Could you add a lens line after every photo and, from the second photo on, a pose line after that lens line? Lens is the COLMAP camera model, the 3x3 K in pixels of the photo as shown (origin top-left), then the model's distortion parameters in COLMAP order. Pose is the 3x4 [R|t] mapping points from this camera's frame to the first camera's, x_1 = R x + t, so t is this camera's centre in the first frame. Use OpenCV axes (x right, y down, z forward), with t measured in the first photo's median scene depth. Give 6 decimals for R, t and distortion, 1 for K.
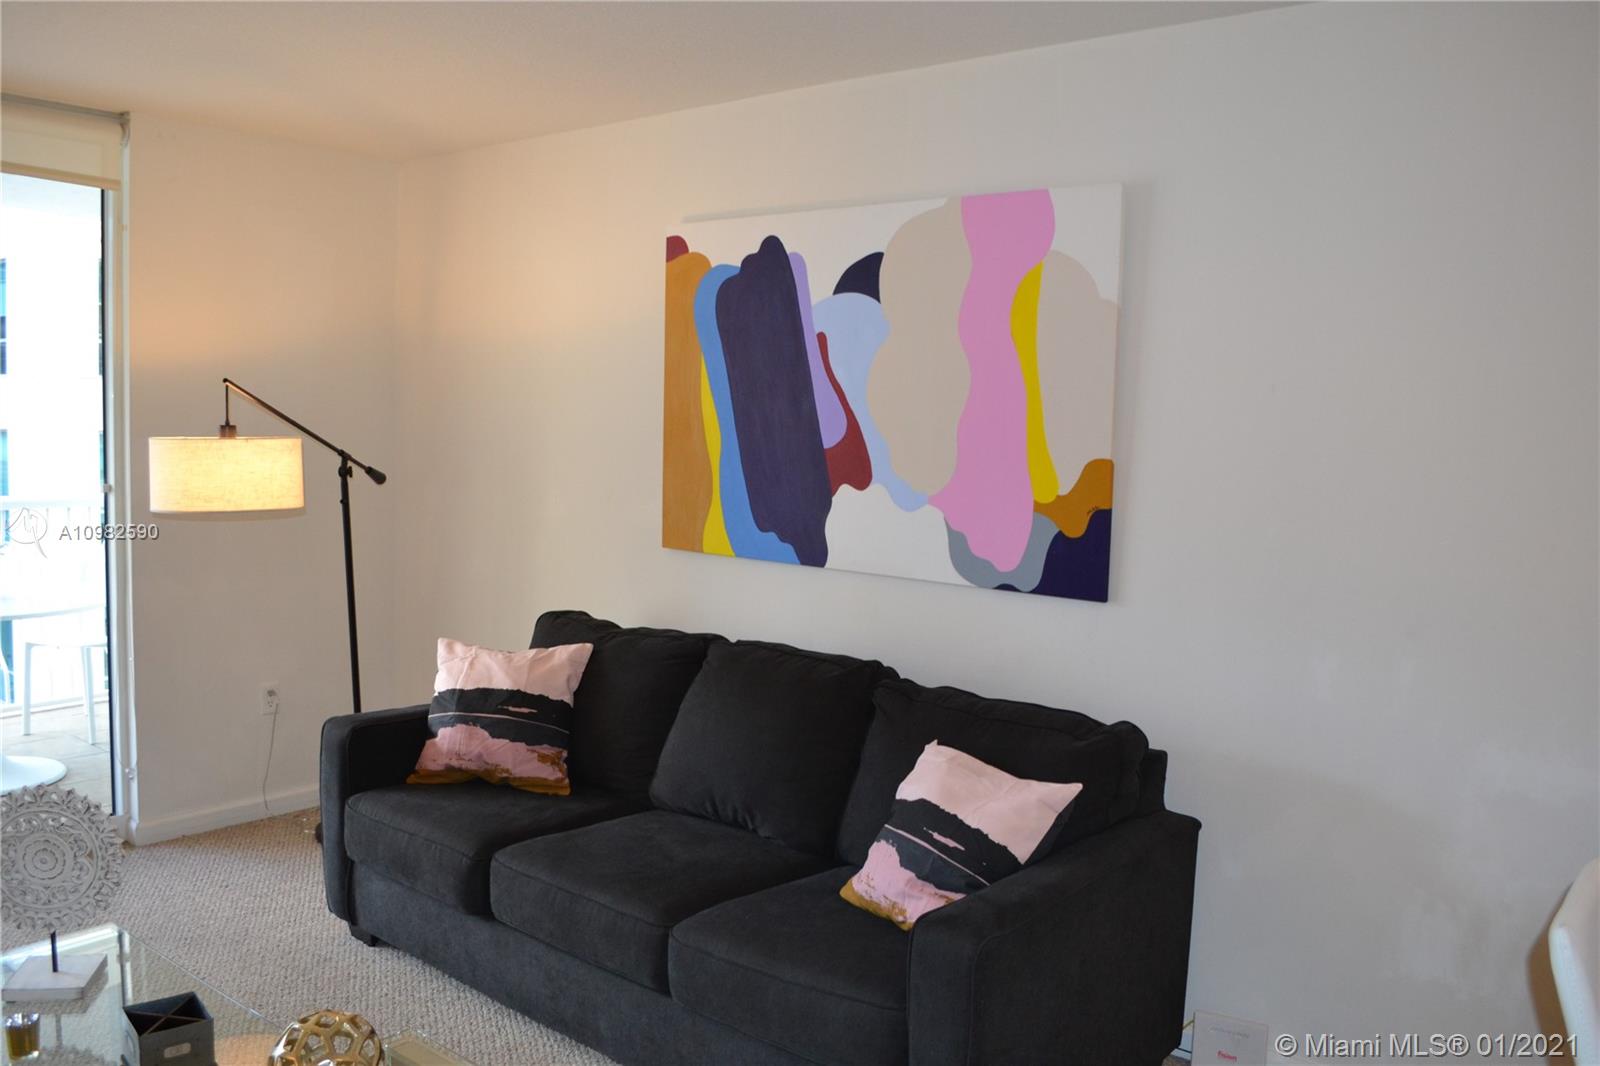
lens RADIAL K [[1266.6, 0, 765.1], [0, 1266.6, 533.7], [0, 0, 1]] dist [-0.086036, 0.008682]
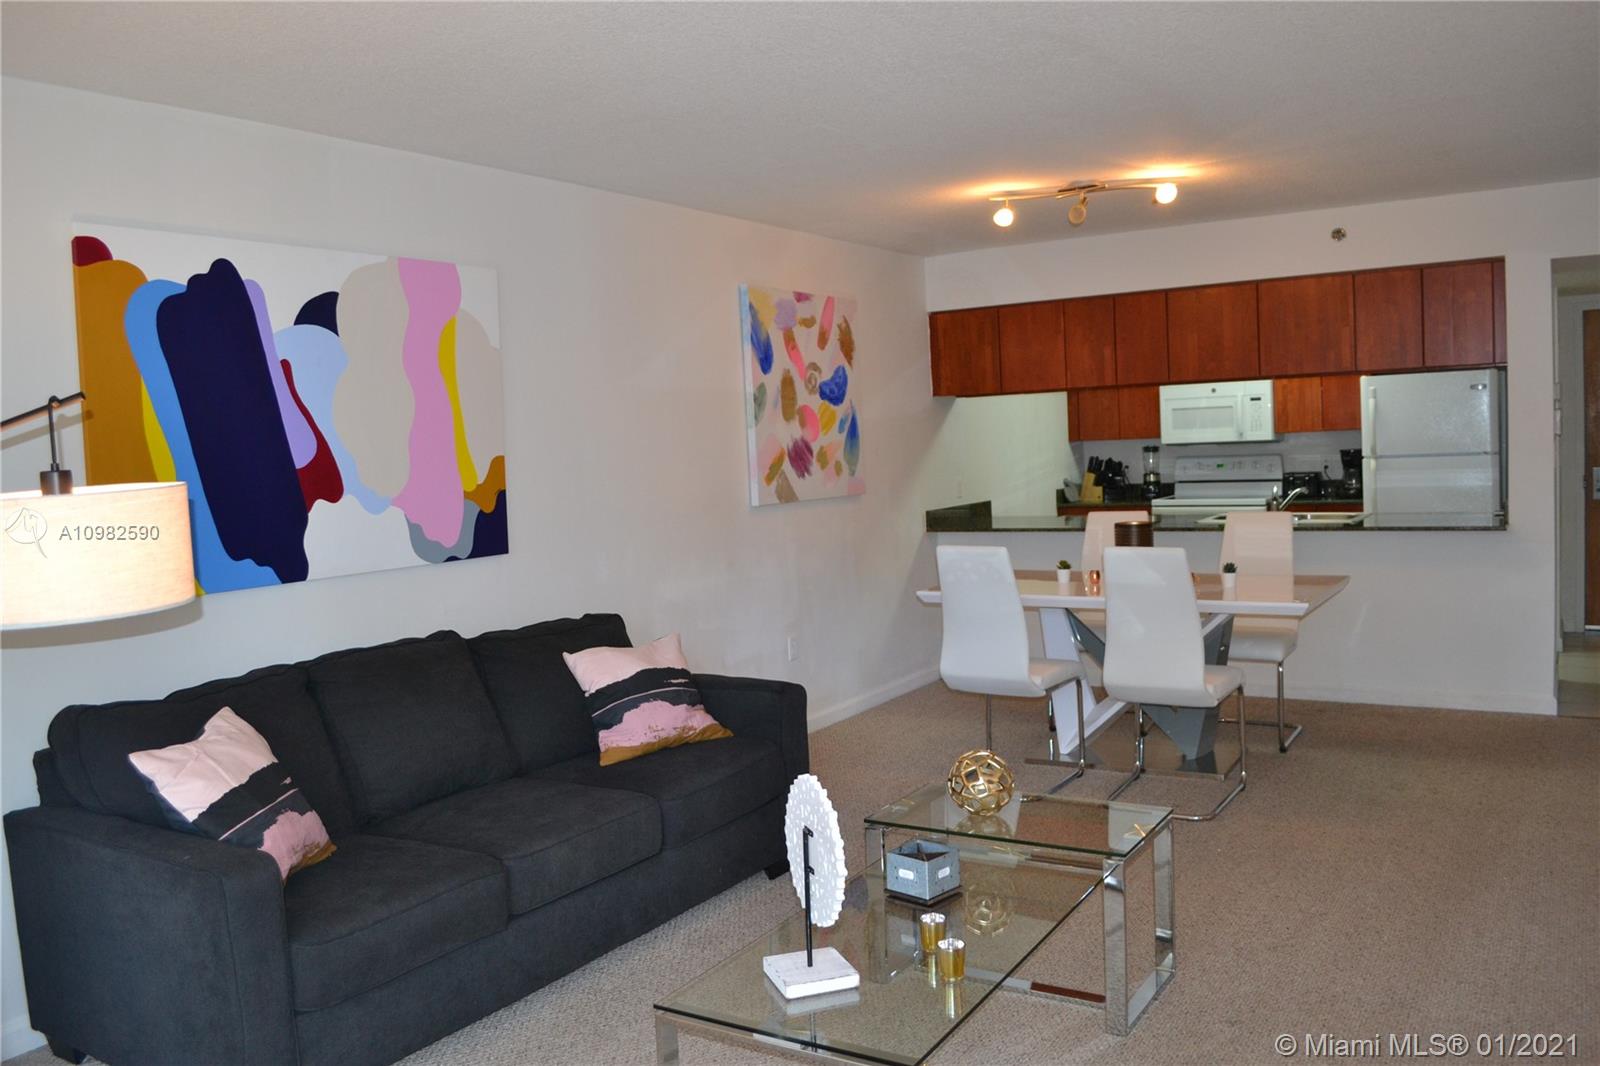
lens RADIAL K [[1266.6, 0, 765.1], [0, 1266.6, 533.7], [0, 0, 1]] dist [-0.086036, 0.008682]
pose [[-0.100972, -0.095007, 0.990343, -1.070214], [0.135694, 0.984813, 0.108311, -0.076466], [-0.985592, 0.145320, -0.086546, 0.733054]]
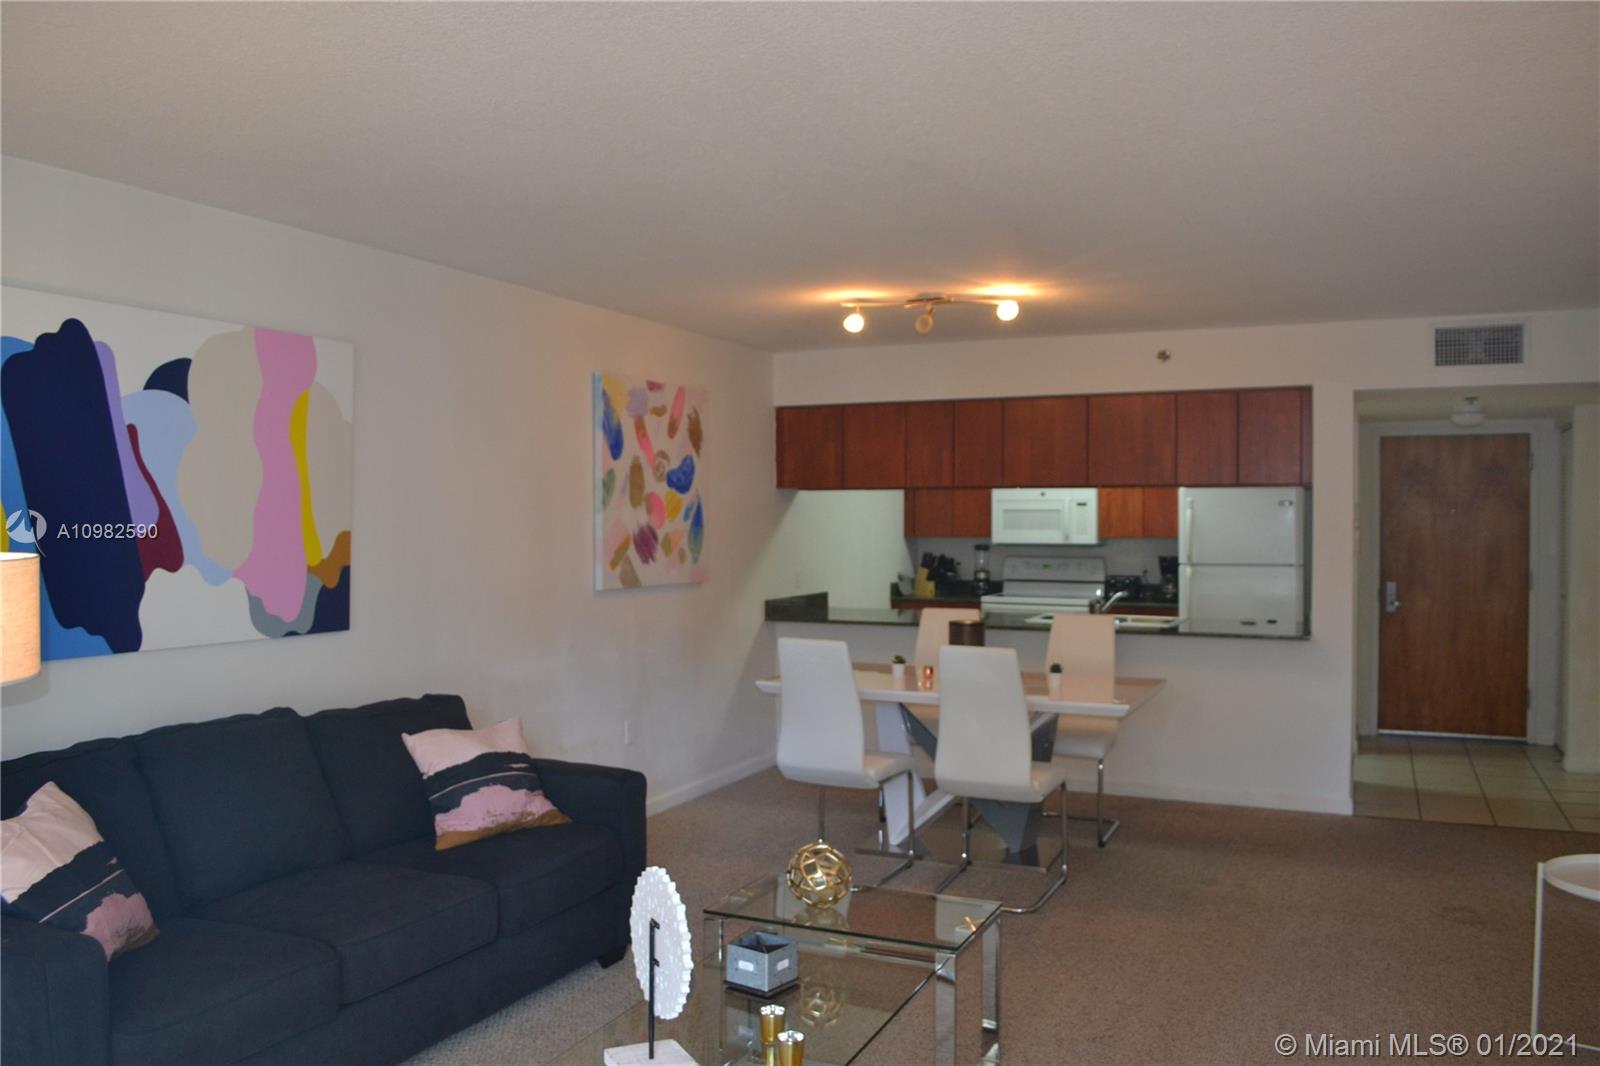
lens RADIAL K [[1266.6, 0, 765.1], [0, 1266.6, 533.7], [0, 0, 1]] dist [-0.086036, 0.008682]
pose [[-0.228395, -0.040358, 0.972732, -1.088748], [0.082962, 0.994699, 0.060749, -0.091065], [-0.970027, 0.094575, -0.223836, 0.750224]]
